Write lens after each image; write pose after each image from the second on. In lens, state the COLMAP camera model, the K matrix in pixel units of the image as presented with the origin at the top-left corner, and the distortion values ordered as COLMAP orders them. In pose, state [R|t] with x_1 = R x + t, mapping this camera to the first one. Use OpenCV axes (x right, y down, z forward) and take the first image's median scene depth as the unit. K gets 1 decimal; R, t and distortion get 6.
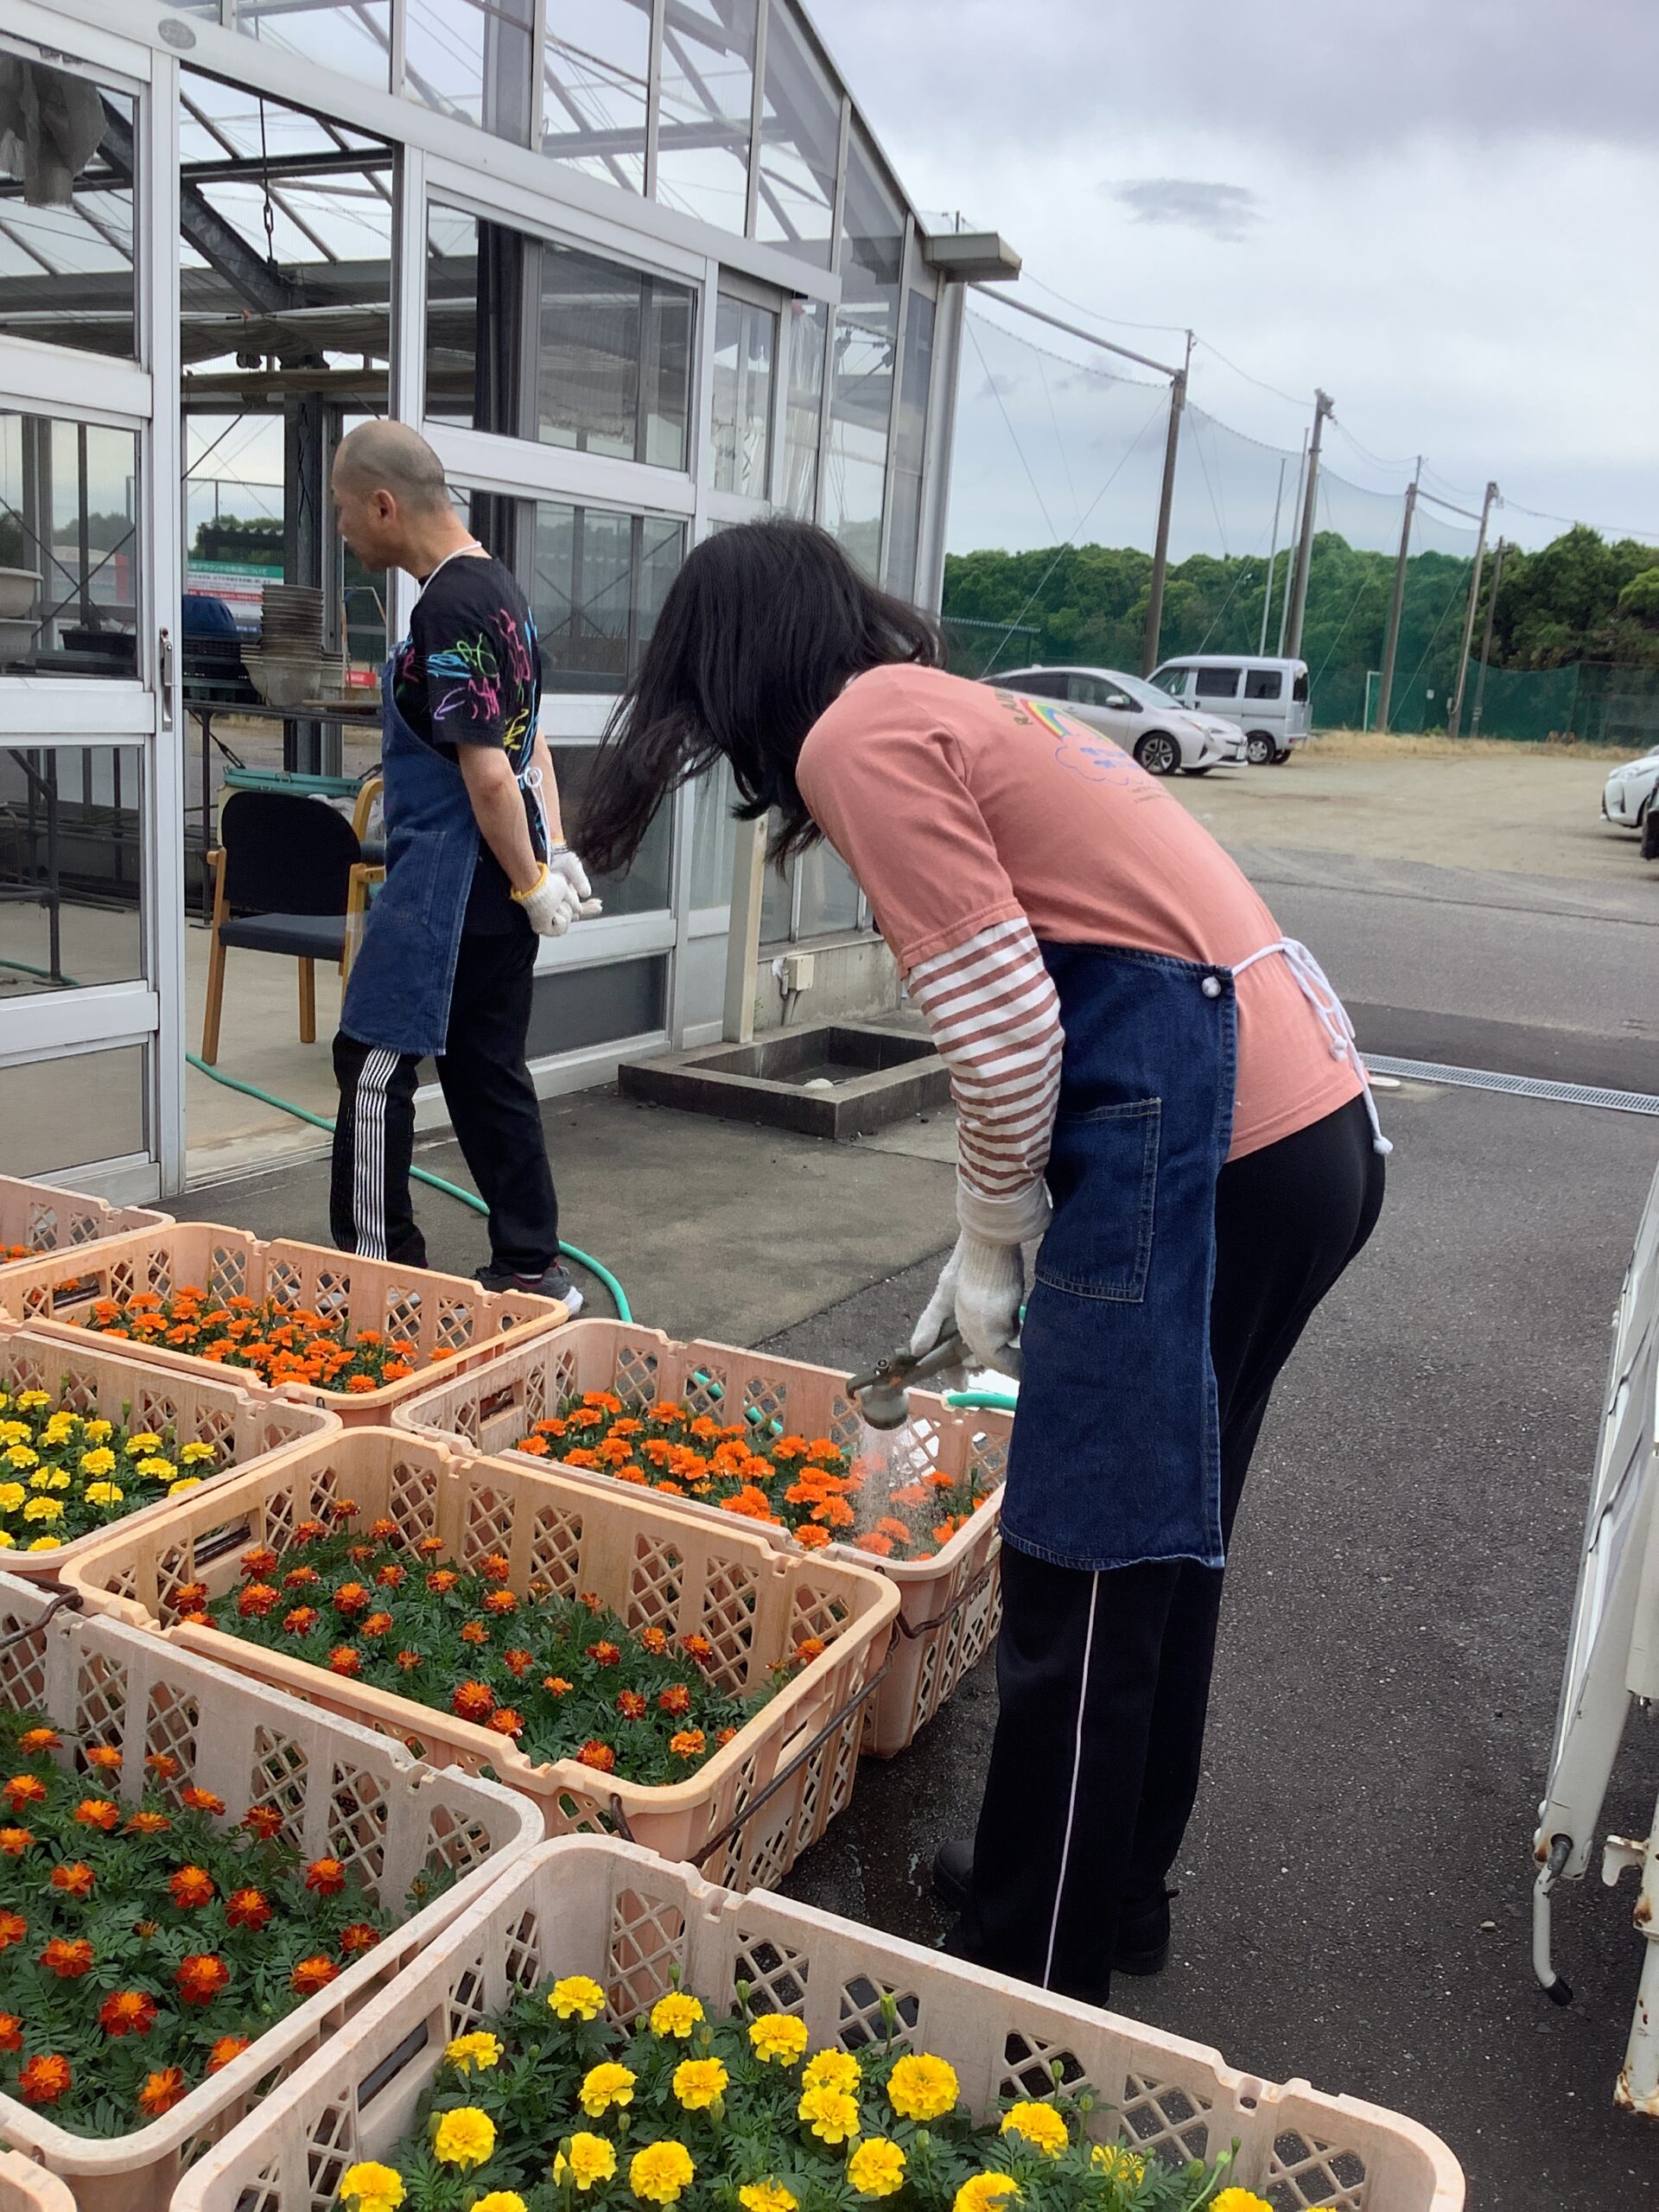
lens RADIAL K [[2051.0, 0, 835.2], [0, 2051.0, 1101.6], [0, 0, 1]] dist [0.145485, -0.306955]
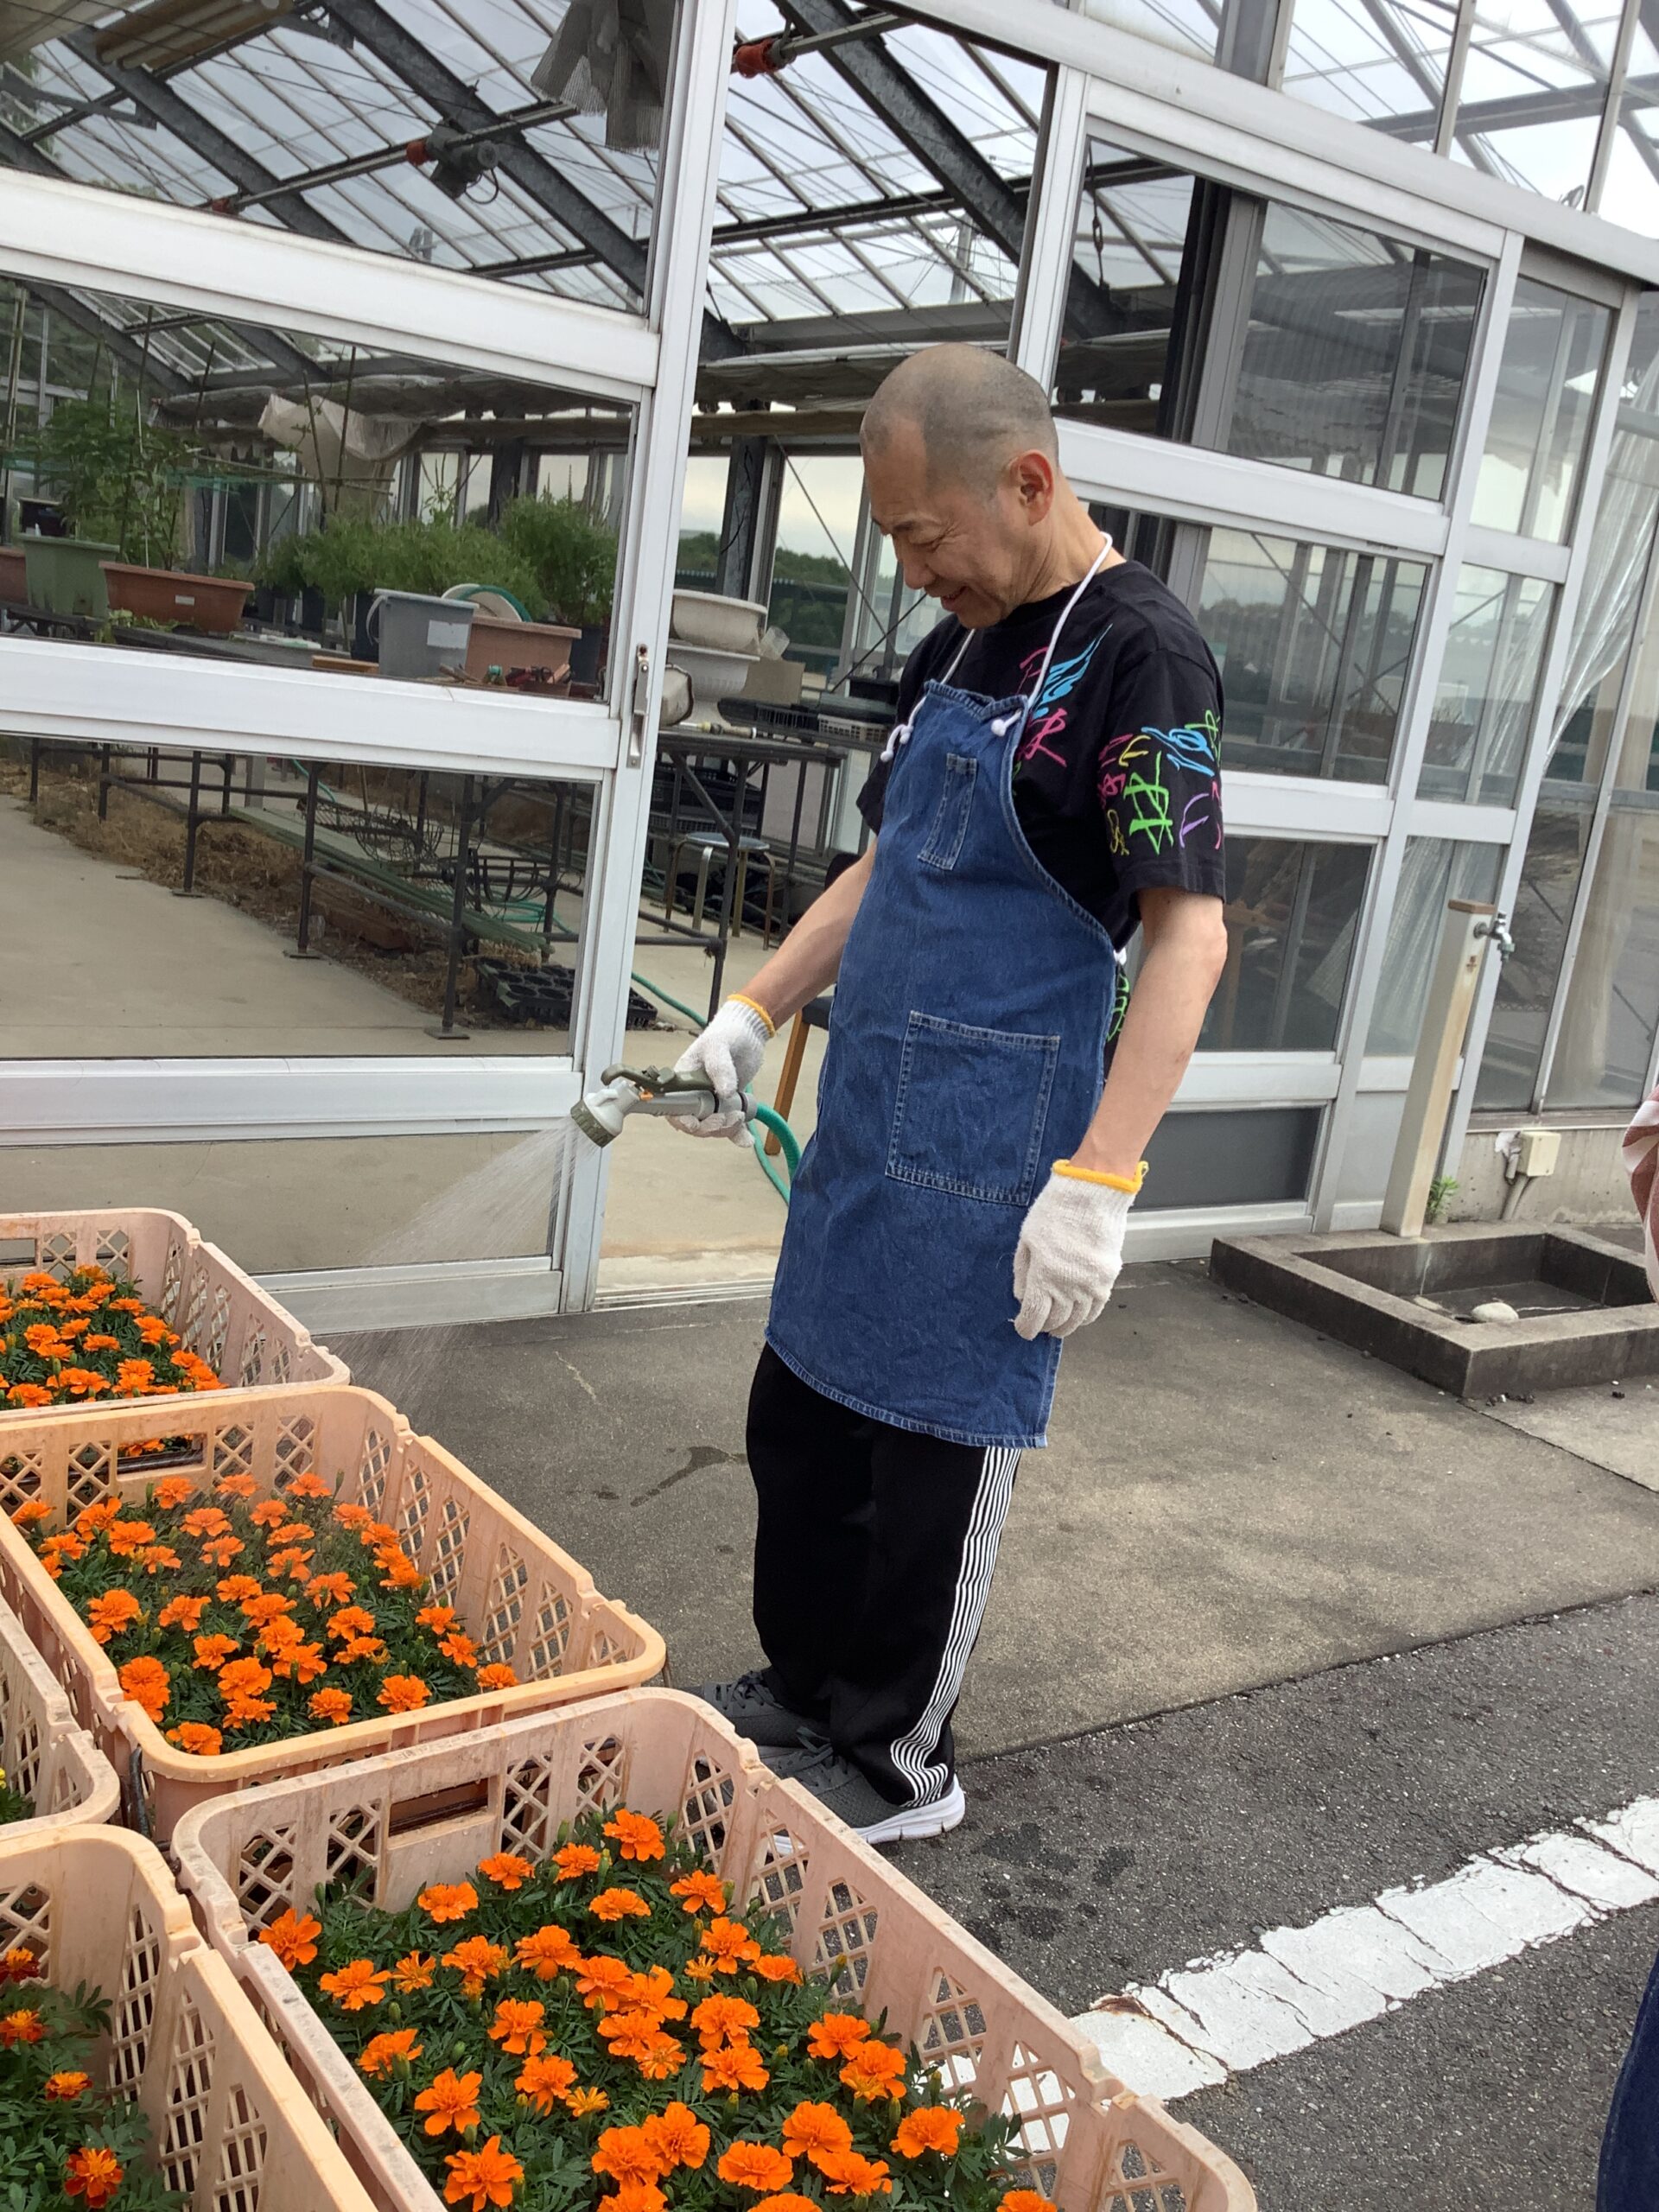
lens RADIAL K [[2051.0, 0, 835.2], [0, 2051.0, 1101.6], [0, 0, 1]] dist [0.145485, -0.306955]
pose [[0.893298, 0.154167, -0.422198, 0.104637], [-0.170747, 0.985314, -0.001480, -0.050761], [0.415769, 0.073411, 0.906502, 0.254581]]
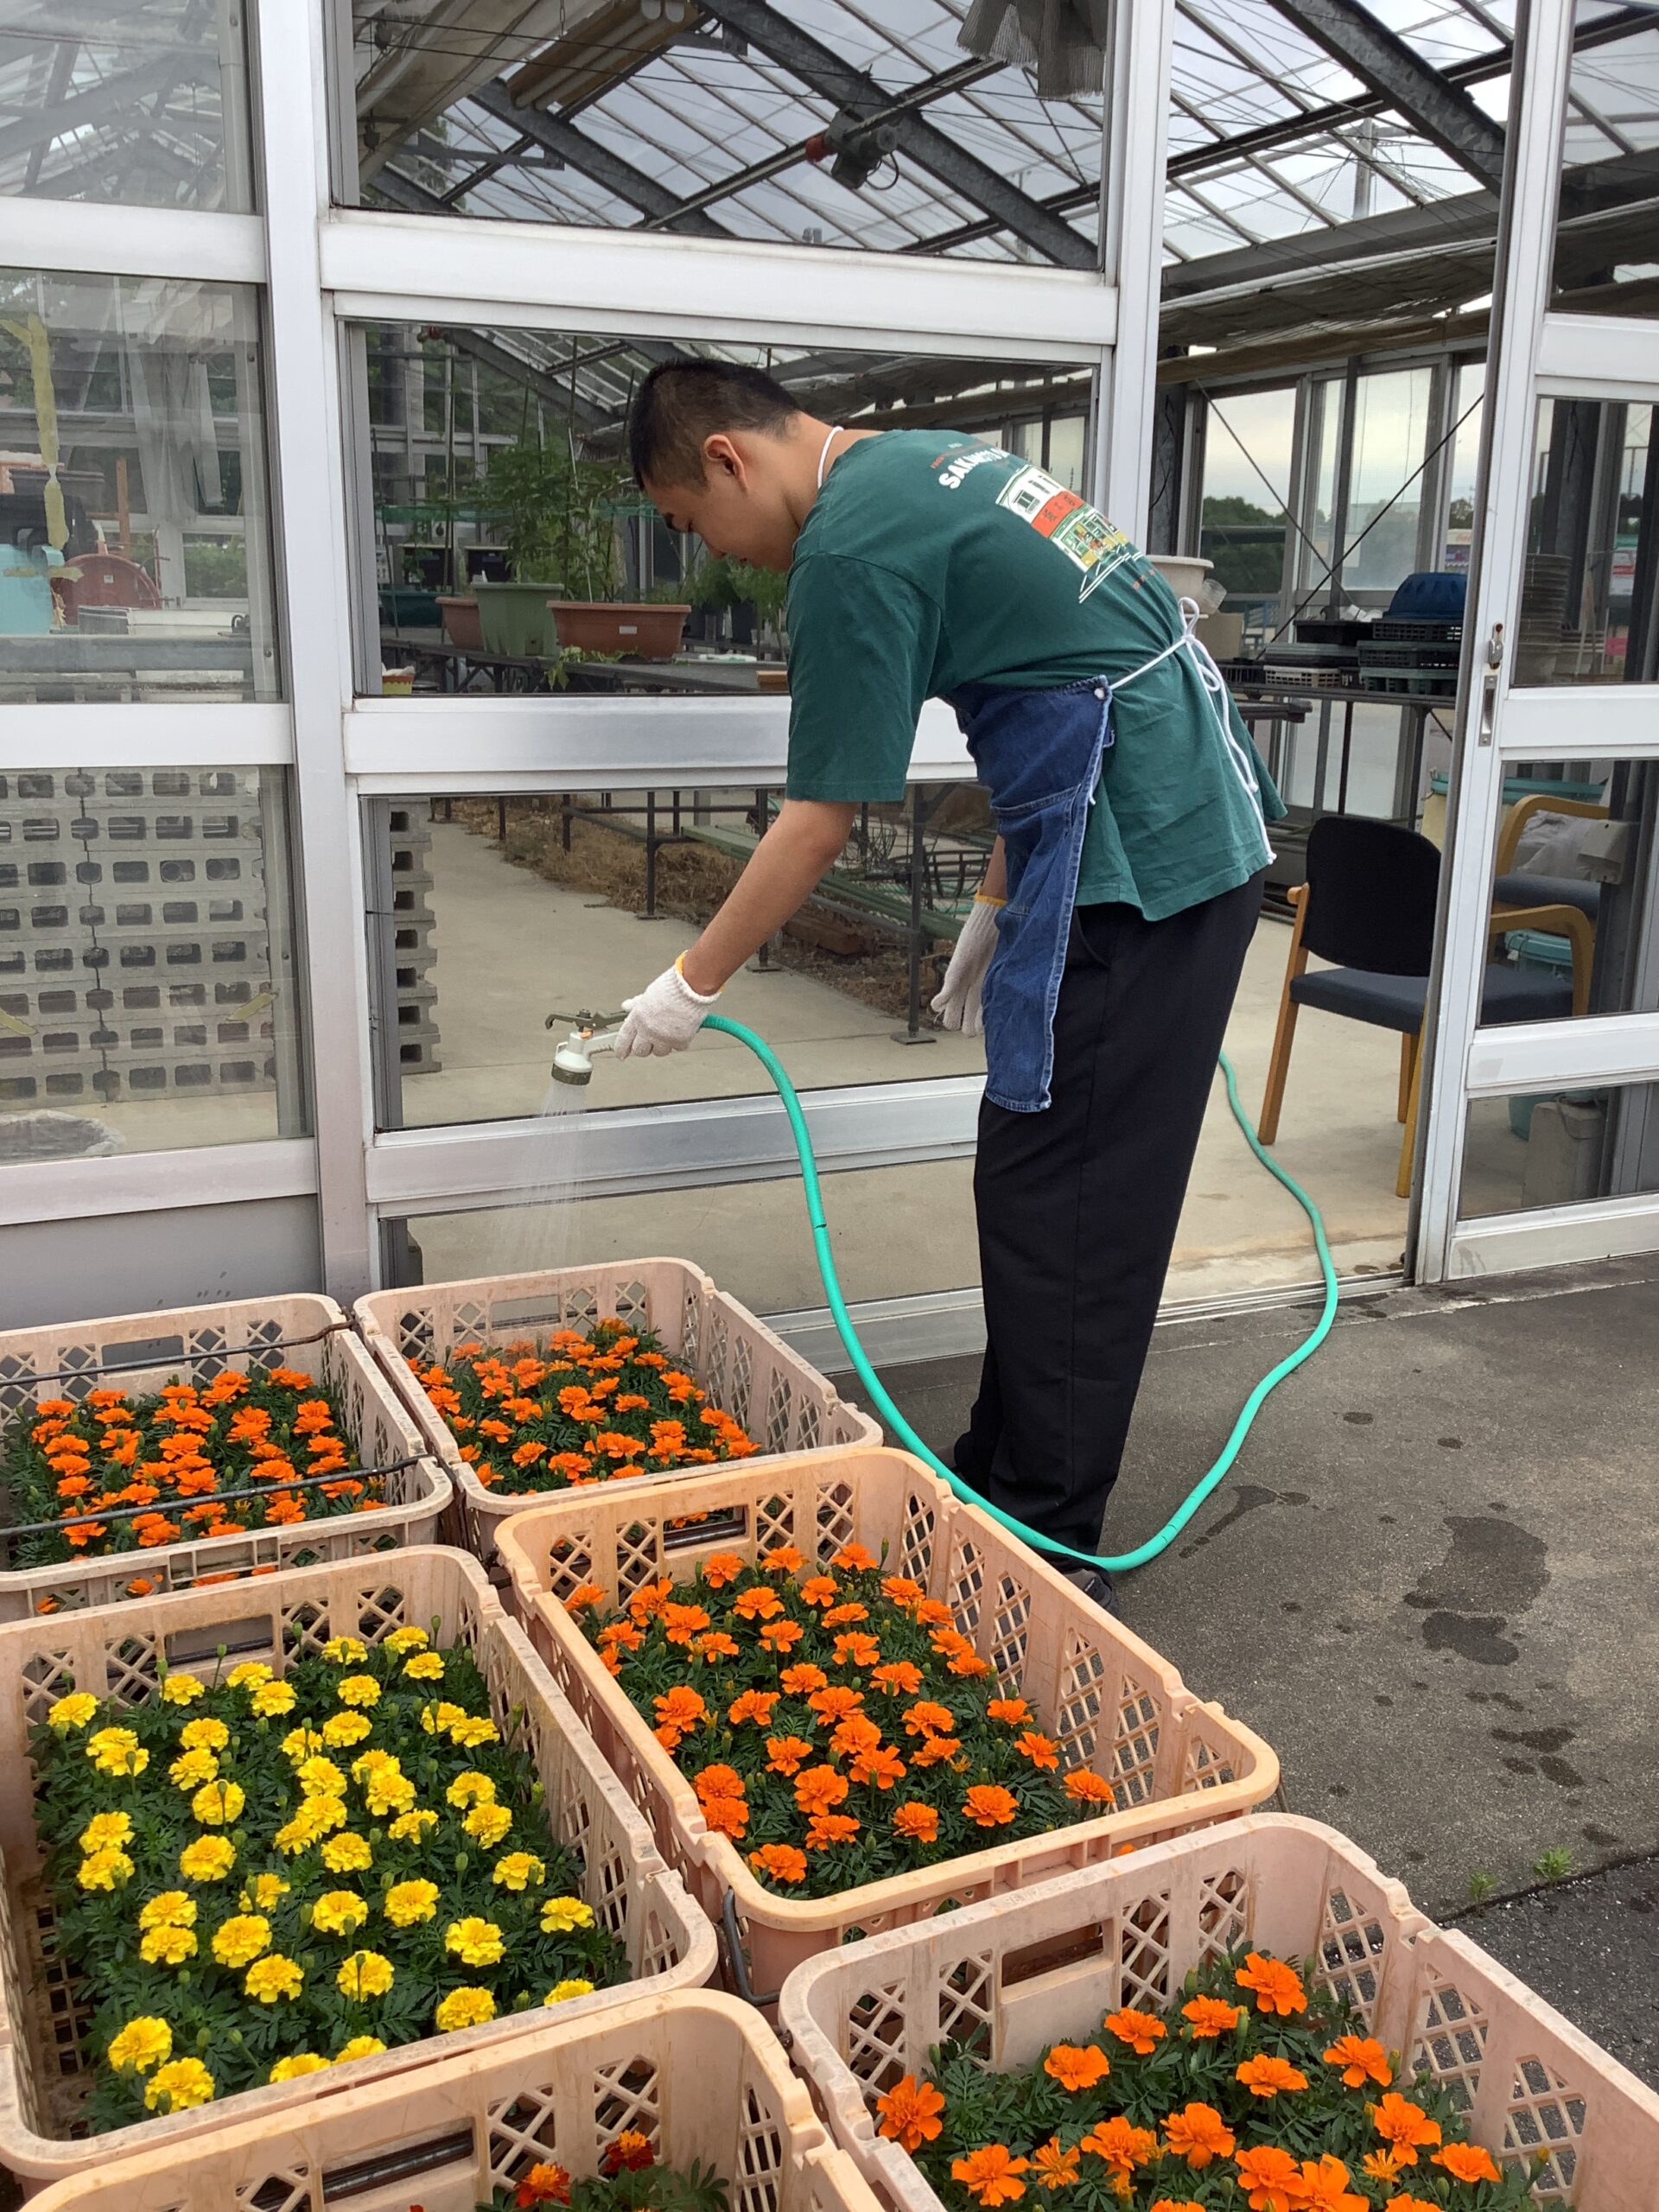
lens RADIAL K [[2040.3, 0, 830.6], [0, 2040.3, 1107.2], [0, 0, 1]] dist [0.147100, -0.301251]
pose [[0.792110, 0.103813, -0.601486, 0.062713], [-0.096165, 0.994349, 0.044976, -0.061832], [0.602756, 0.022216, 0.797617, 0.280703]]
